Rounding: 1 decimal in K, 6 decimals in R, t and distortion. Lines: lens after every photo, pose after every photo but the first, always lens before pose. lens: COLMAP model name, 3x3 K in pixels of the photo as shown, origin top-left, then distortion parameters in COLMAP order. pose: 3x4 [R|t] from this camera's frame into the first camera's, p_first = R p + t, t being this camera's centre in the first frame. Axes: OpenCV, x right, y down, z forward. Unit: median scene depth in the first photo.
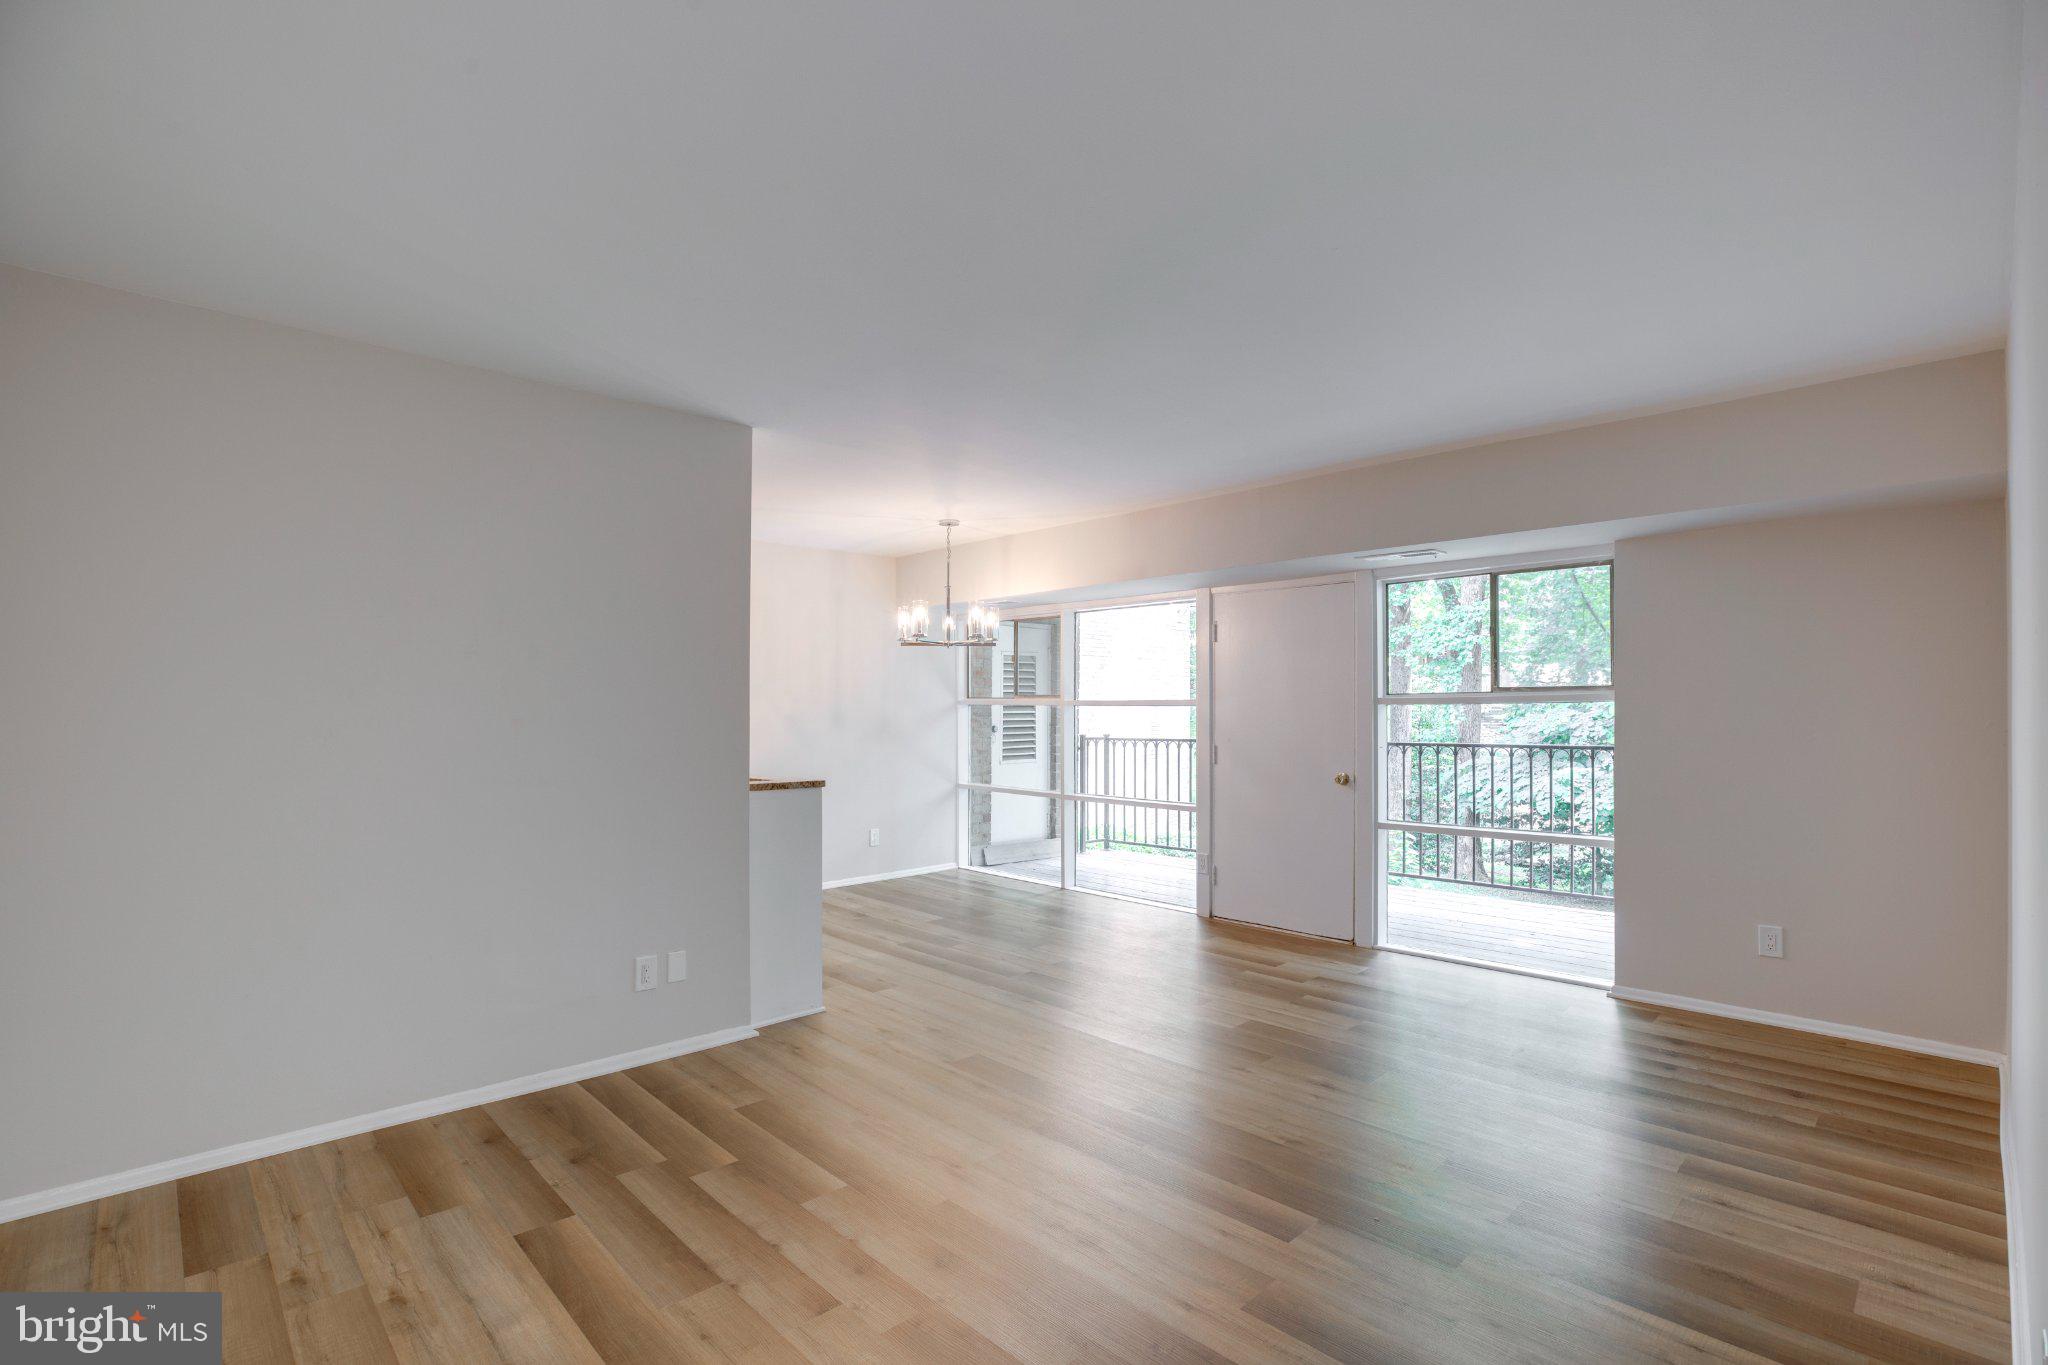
lens RADIAL K [[940.2, 0, 1022.8], [0, 940.2, 701.0], [0, 0, 1]] dist [-0.047451, 0.012796]
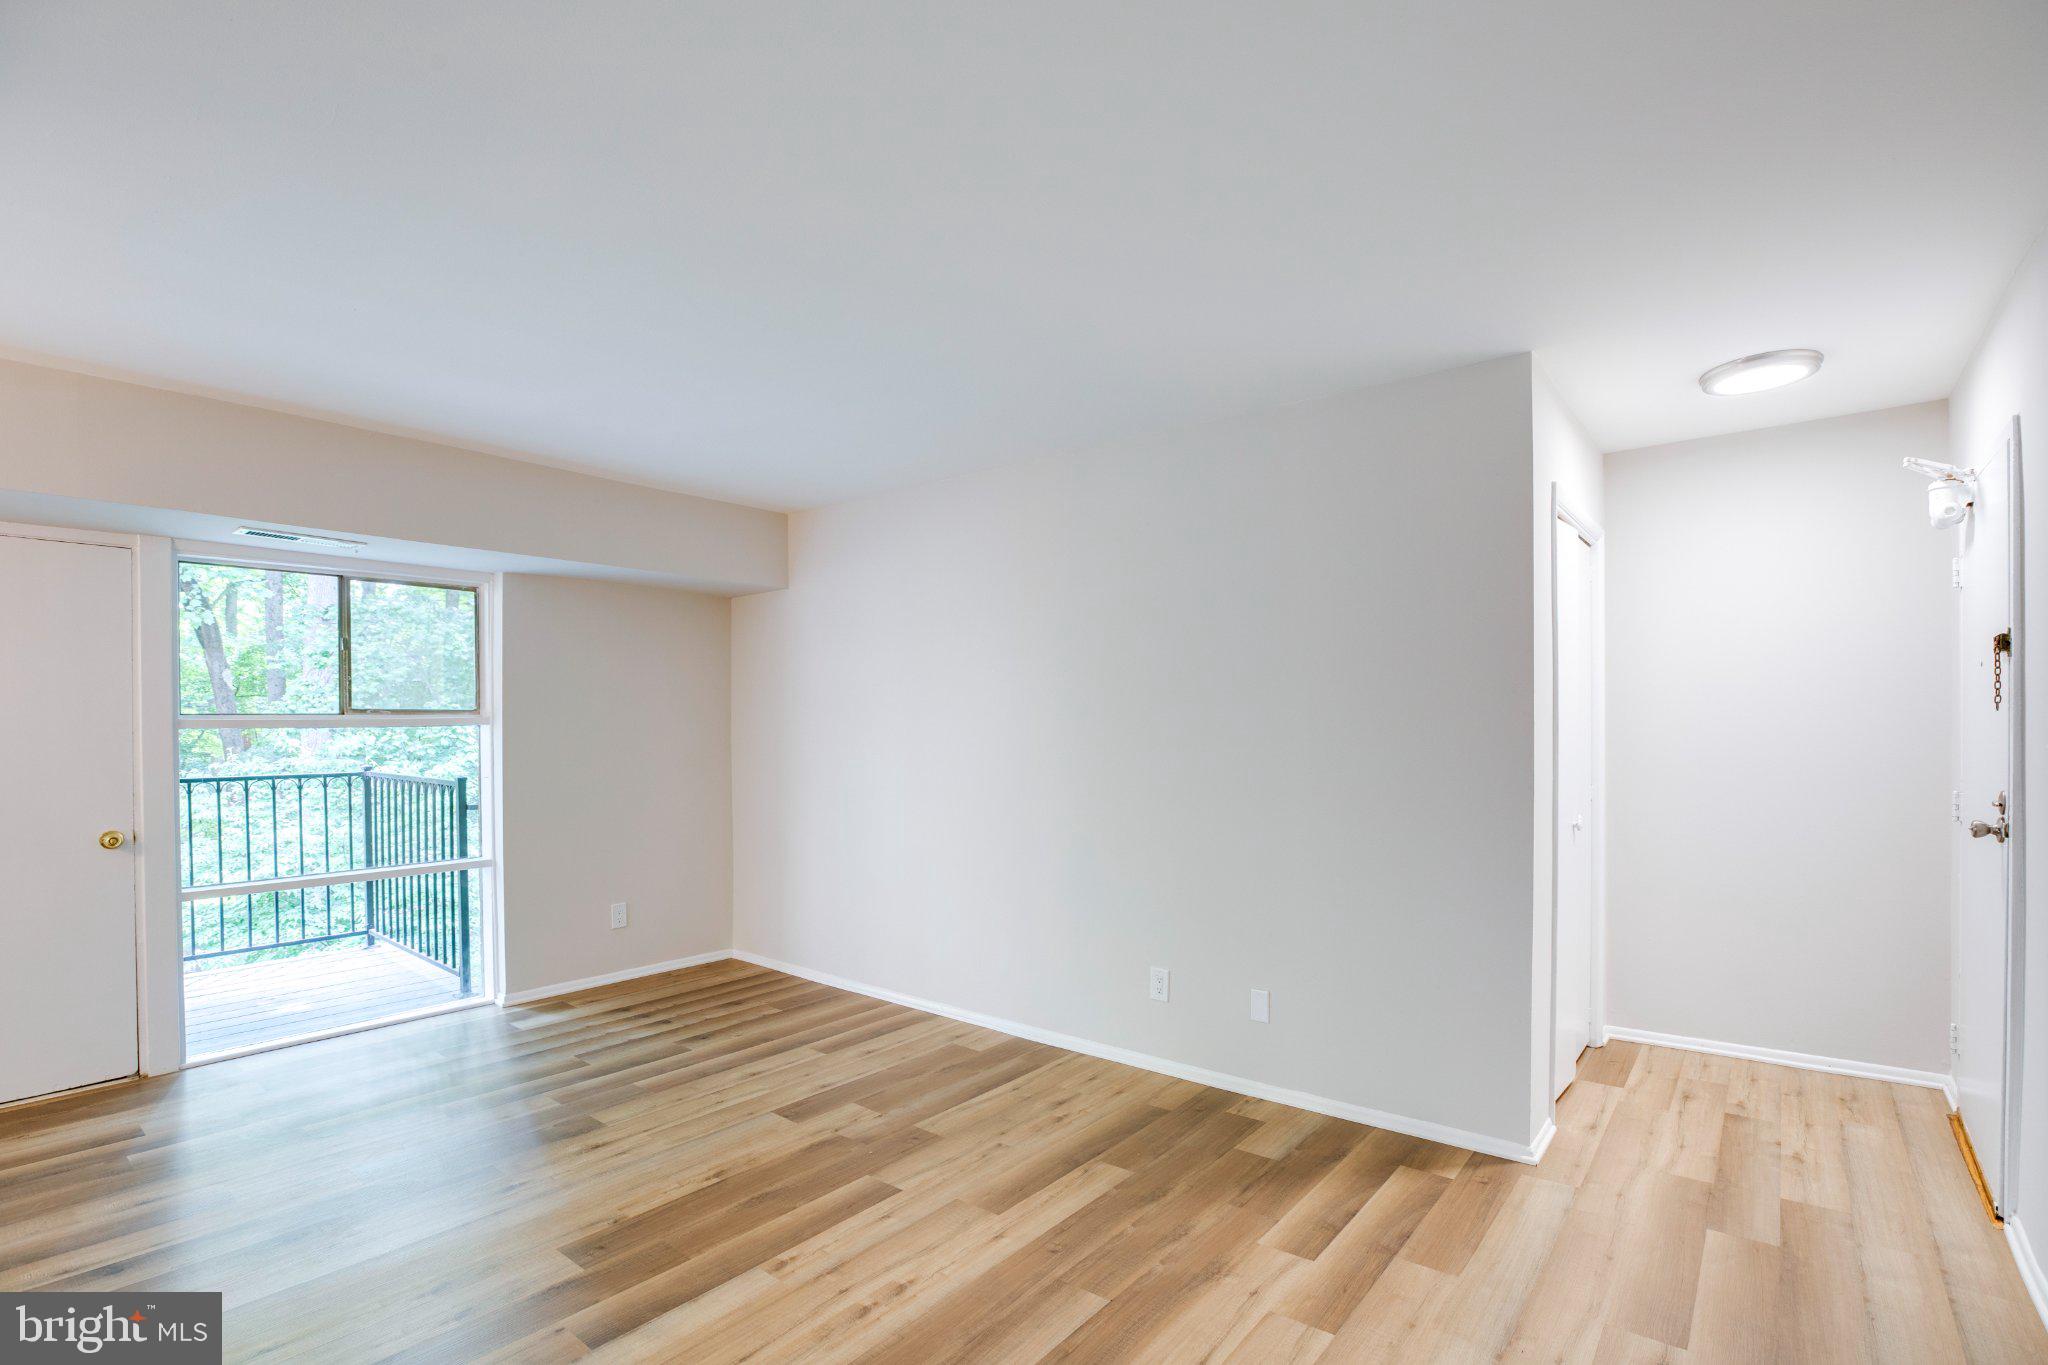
lens RADIAL K [[963.1, 0, 1021.7], [0, 963.1, 698.1], [0, 0, 1]] dist [-0.045860, 0.013177]
pose [[-0.124375, 0.033190, 0.991680, -0.416810], [-0.000271, 0.999439, -0.033483, 0.004903], [-0.992235, -0.004433, -0.124296, 0.448499]]
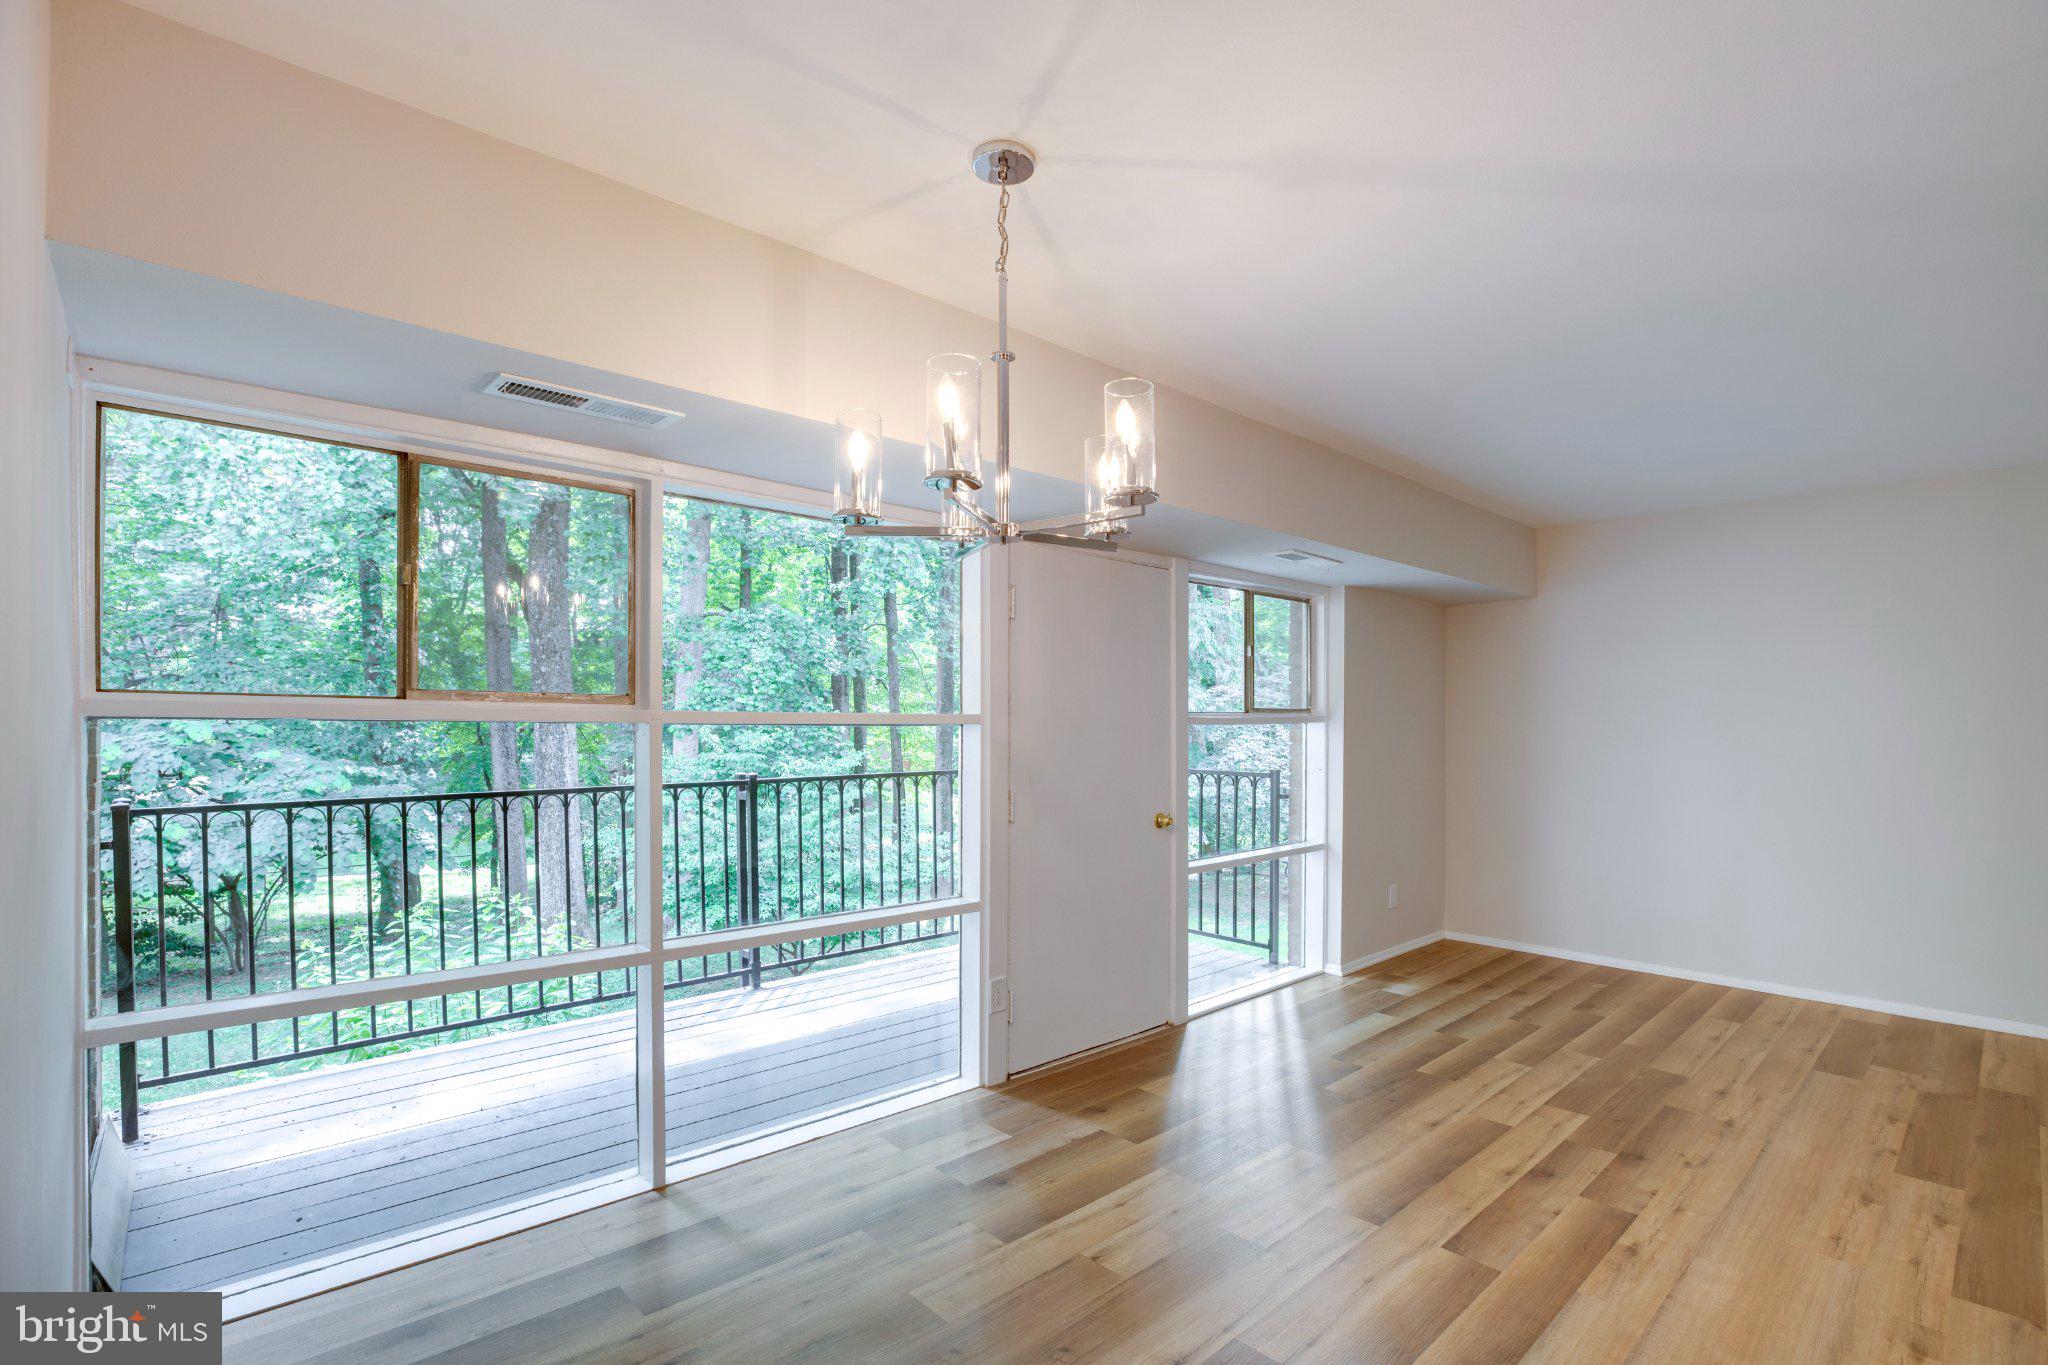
lens RADIAL K [[946.1, 0, 1023.8], [0, 946.1, 745.8], [0, 0, 1]] dist [-0.045182, 0.013158]
pose [[0.026046, -0.016853, 0.999519, -0.458836], [-0.005630, 0.999840, 0.017005, 0.007239], [-0.999645, -0.006070, 0.025947, 1.117734]]
